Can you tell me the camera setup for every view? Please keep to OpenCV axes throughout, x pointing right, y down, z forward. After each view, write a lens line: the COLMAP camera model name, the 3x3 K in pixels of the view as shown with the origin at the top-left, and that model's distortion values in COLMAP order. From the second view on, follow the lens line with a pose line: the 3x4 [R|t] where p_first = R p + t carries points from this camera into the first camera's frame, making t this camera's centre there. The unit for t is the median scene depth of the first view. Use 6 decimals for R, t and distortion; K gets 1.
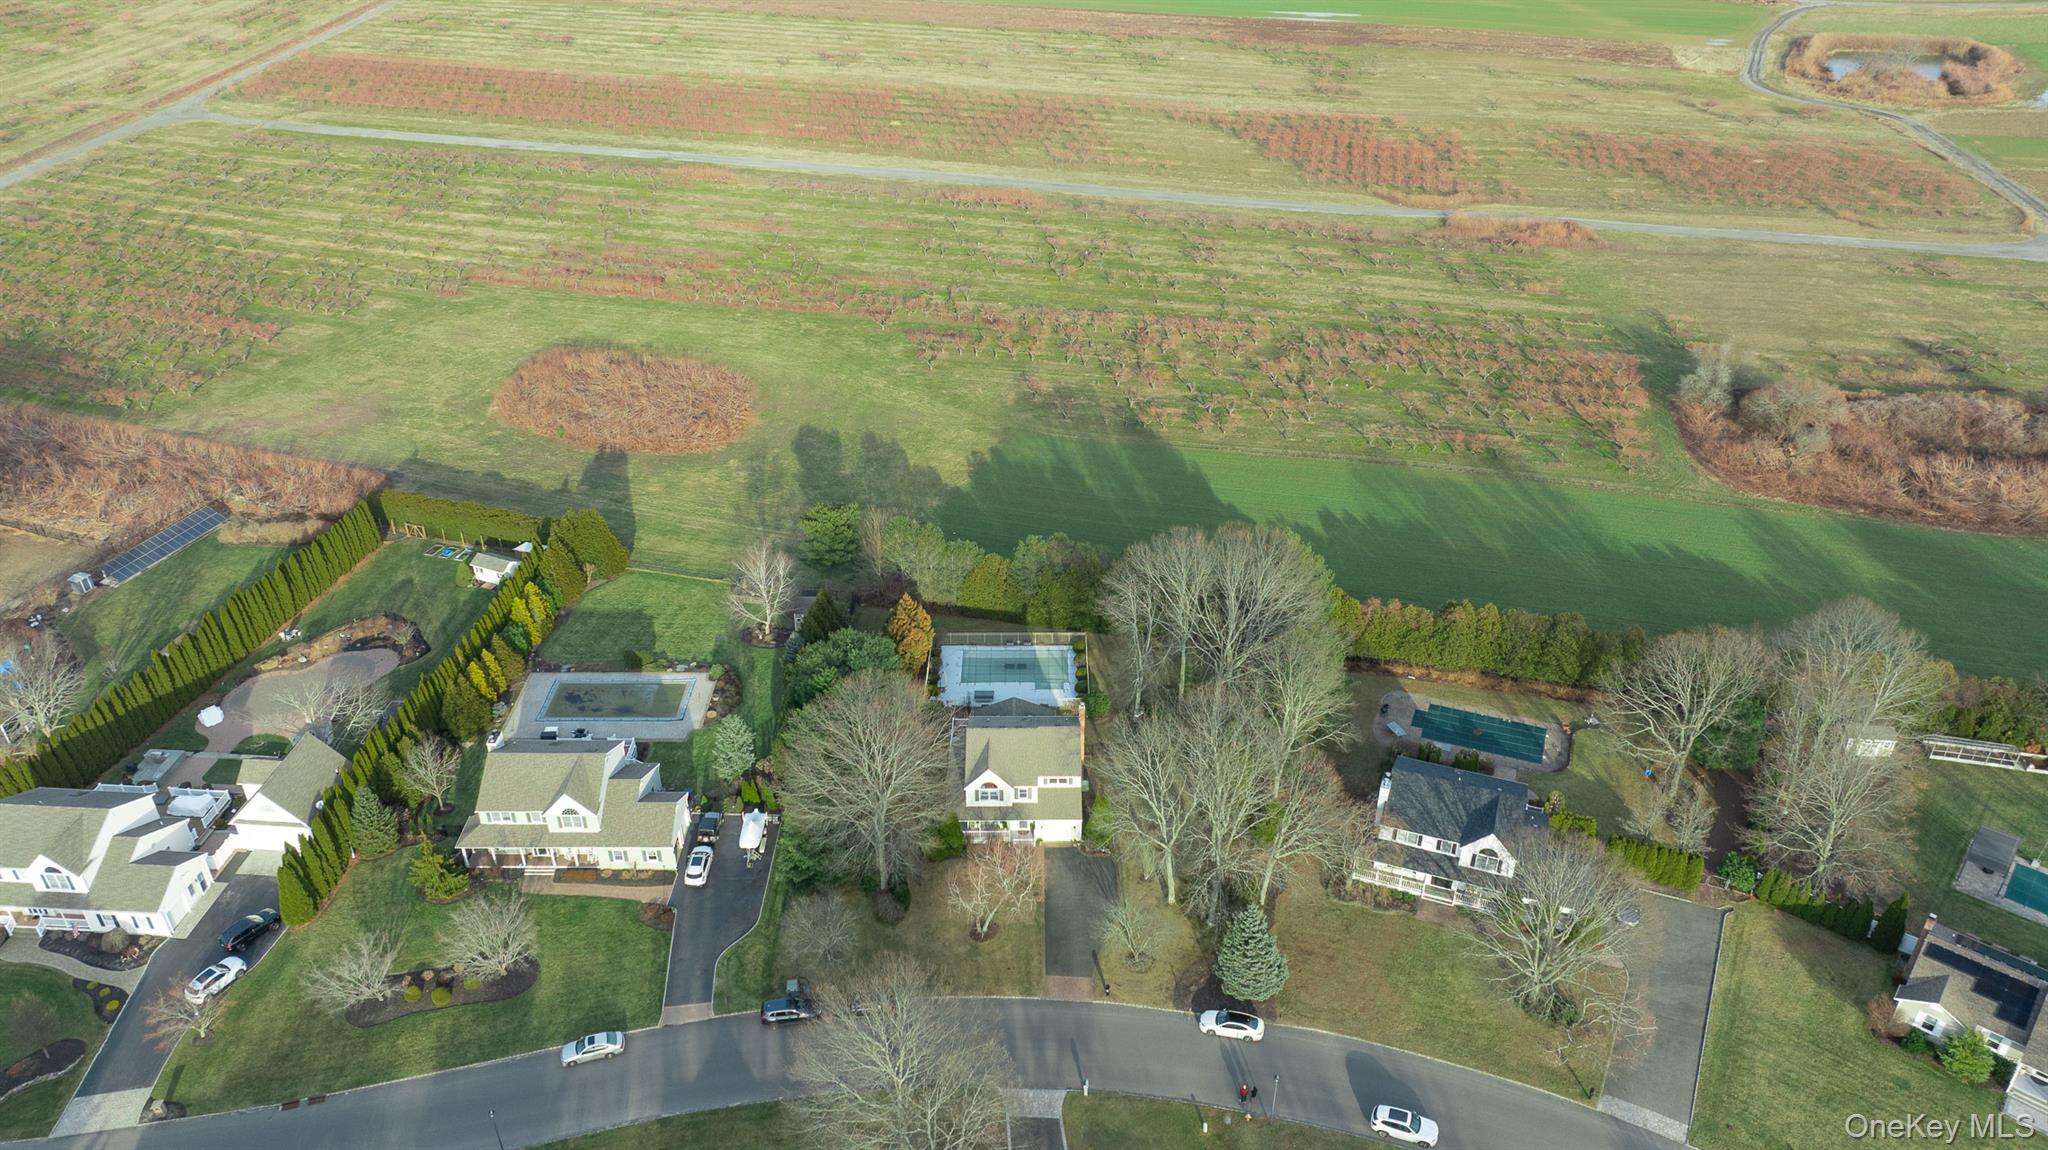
lens RADIAL K [[1454.0, 0, 1023.5], [0, 1454.0, 564.6], [0, 0, 1]] dist [-0.032876, 0.033355]
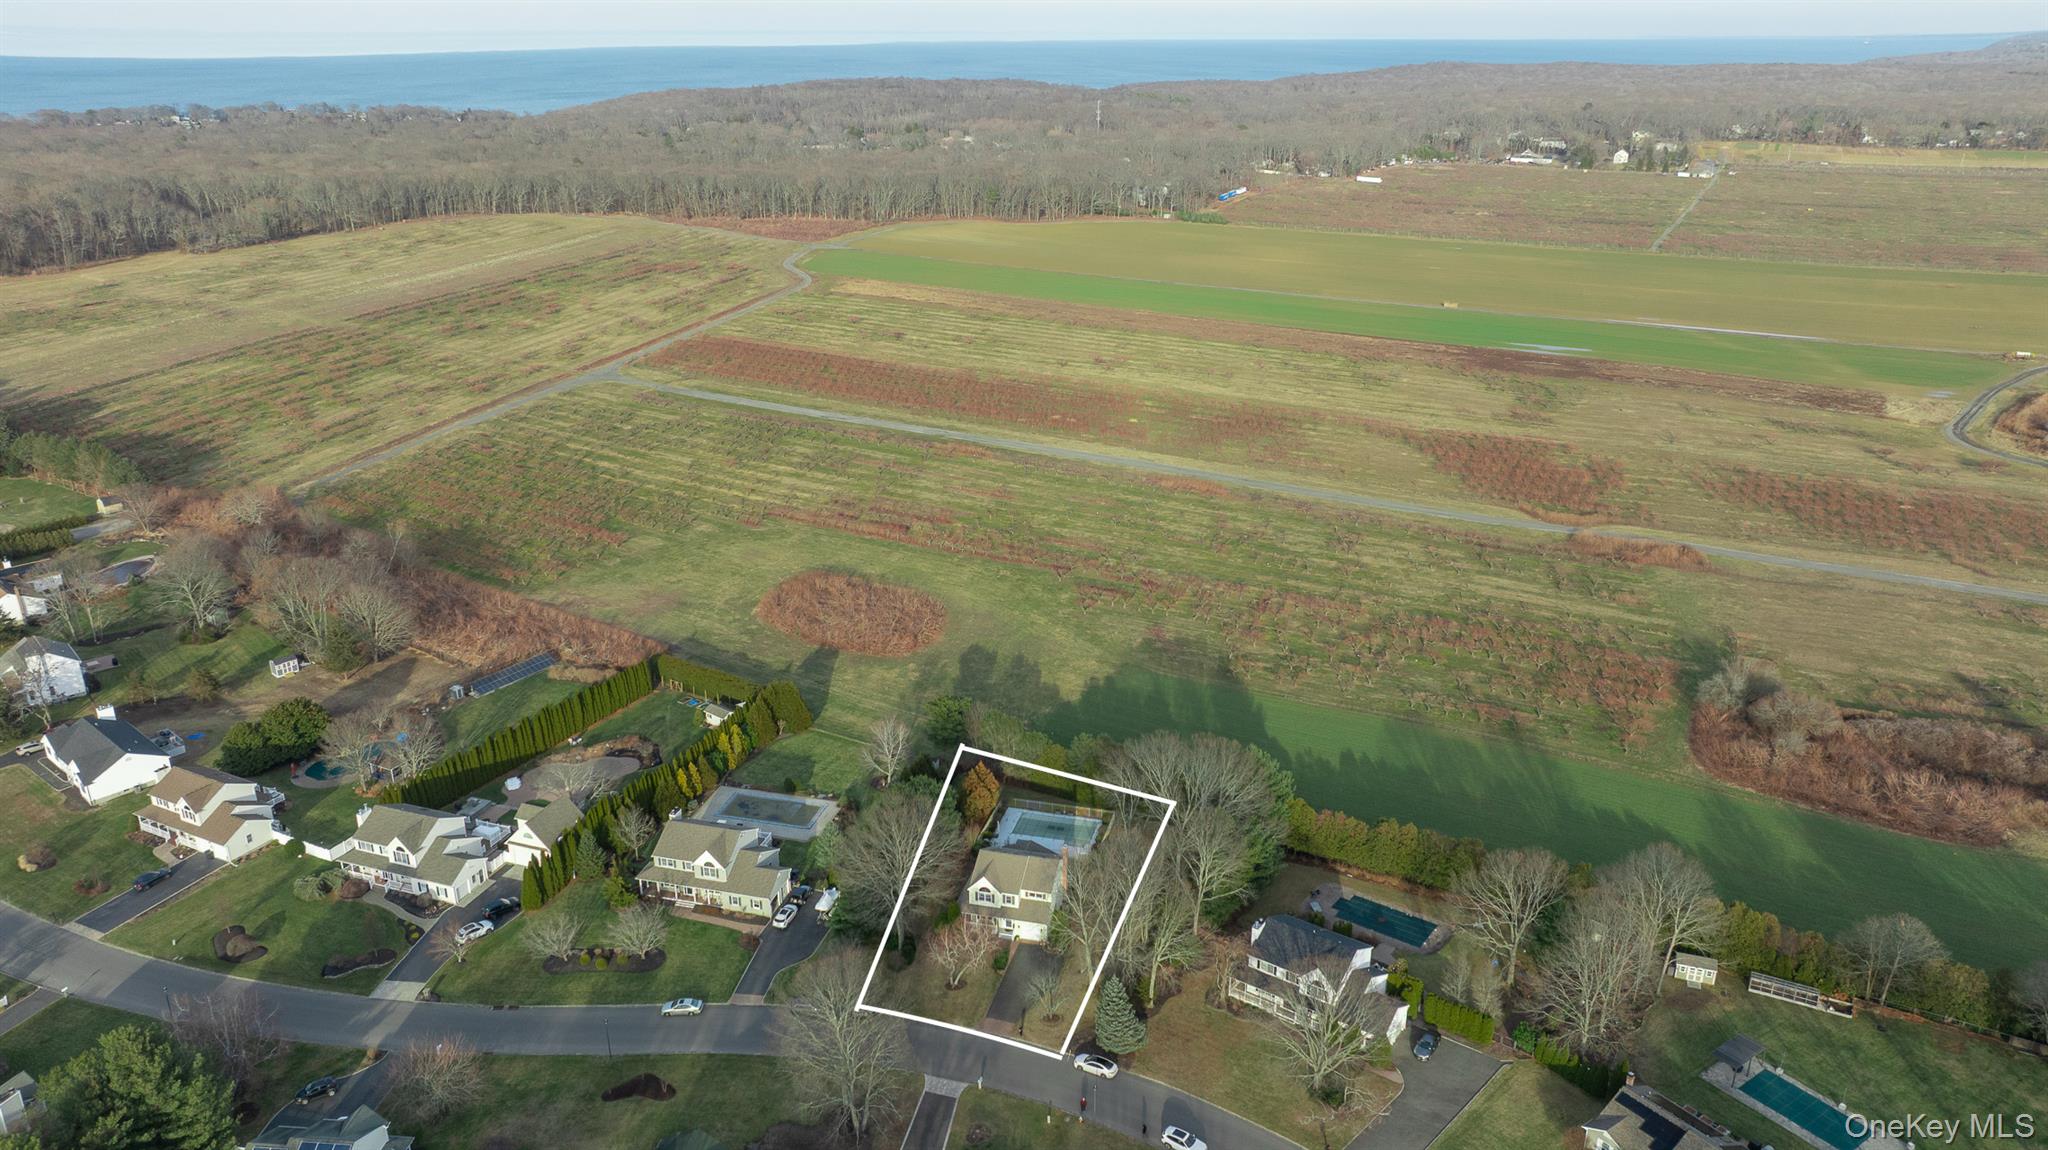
lens RADIAL K [[1454.0, 0, 1026.2], [0, 1454.0, 584.0], [0, 0, 1]] dist [-0.032876, 0.033355]
pose [[0.966761, 0.093496, -0.237975, 0.233007], [-0.132666, 0.979079, -0.154284, 0.052561], [0.218571, 0.180727, 0.958939, -0.289745]]
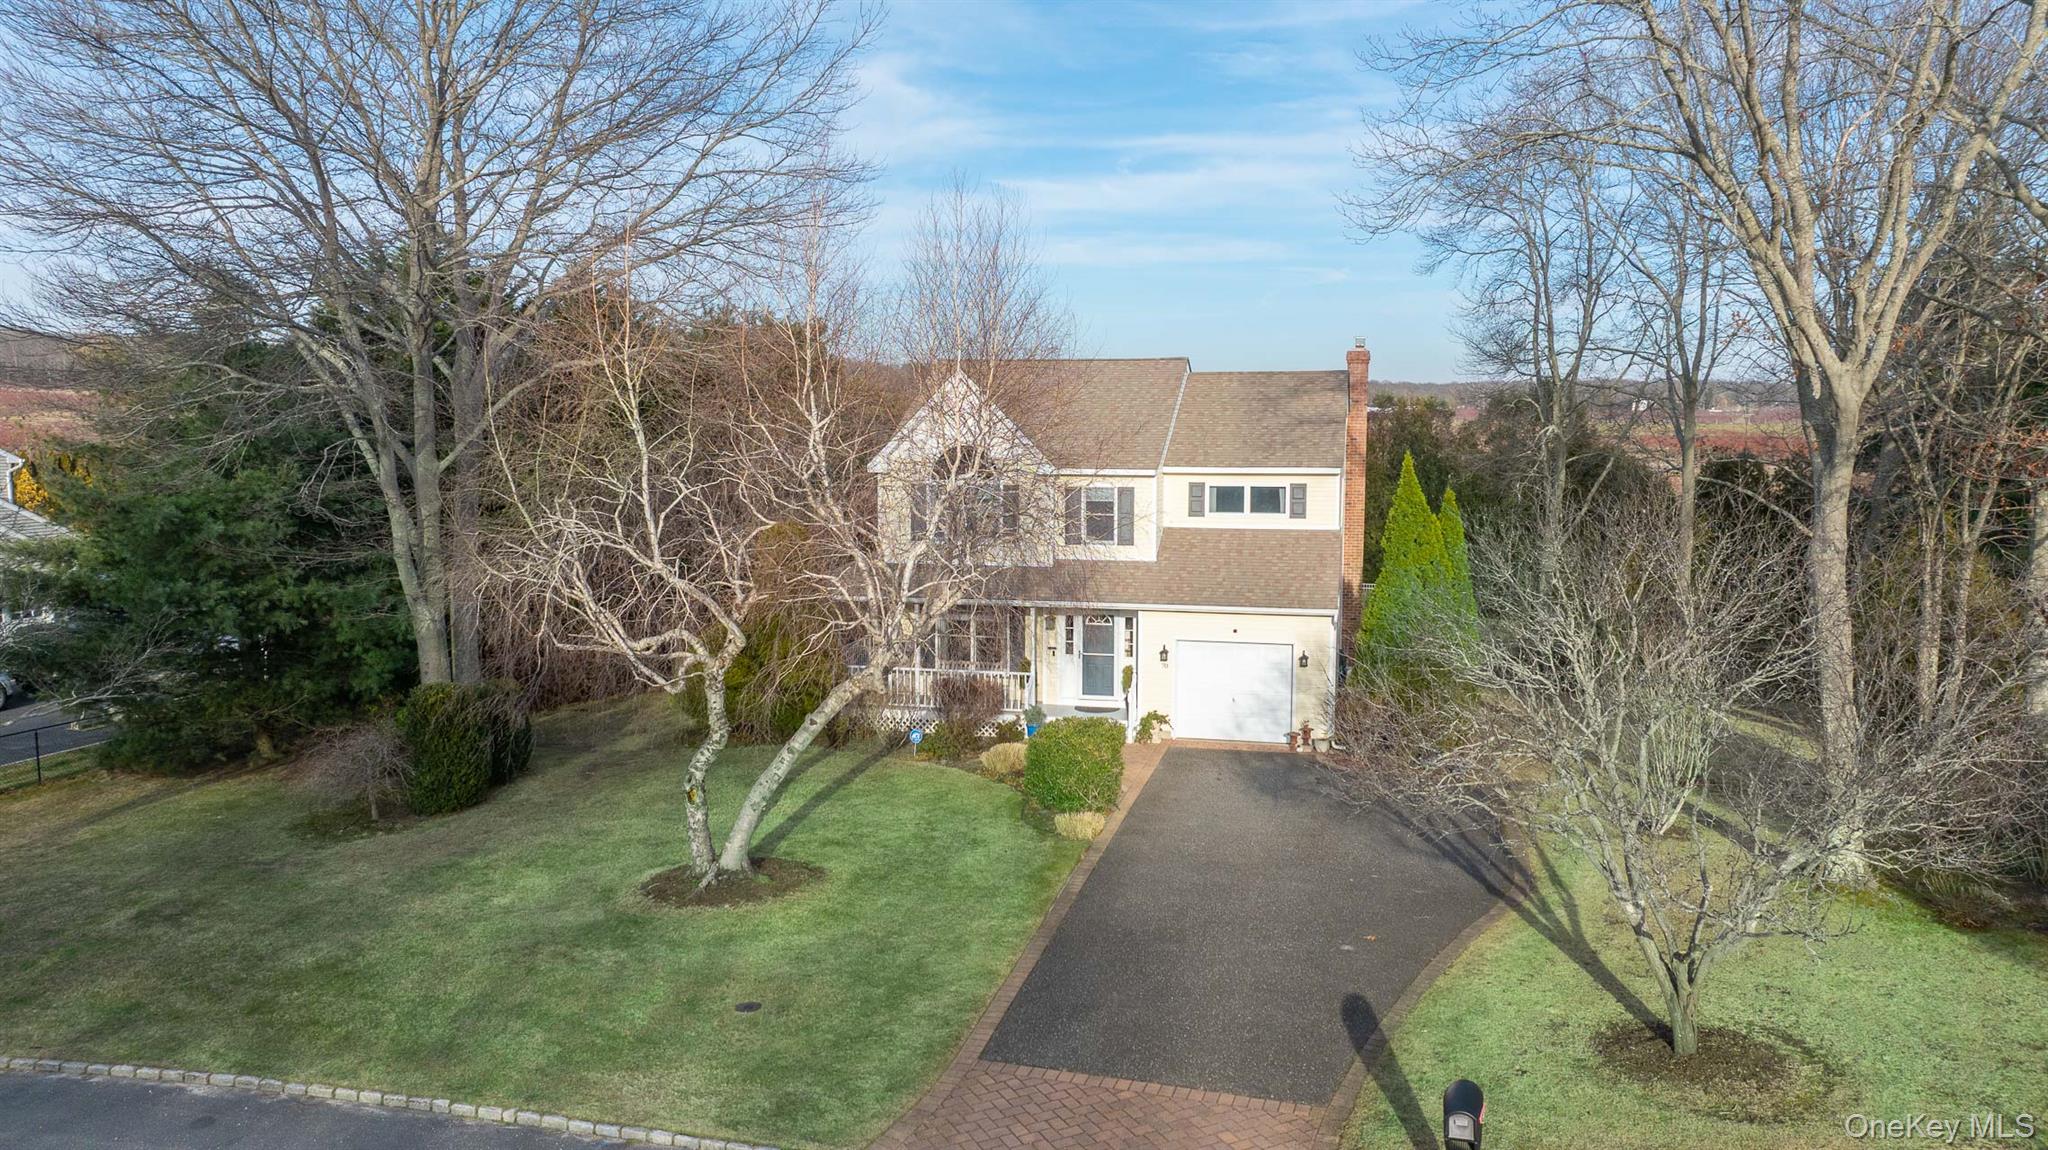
lens RADIAL K [[1454.0, 0, 1017.6], [0, 1454.0, 562.7], [0, 0, 1]] dist [-0.032876, 0.033355]
pose [[0.970763, 0.027205, -0.238493, 0.032911], [-0.128025, 0.899125, -0.418549, 0.195216], [0.203048, 0.436845, 0.876320, 0.566167]]
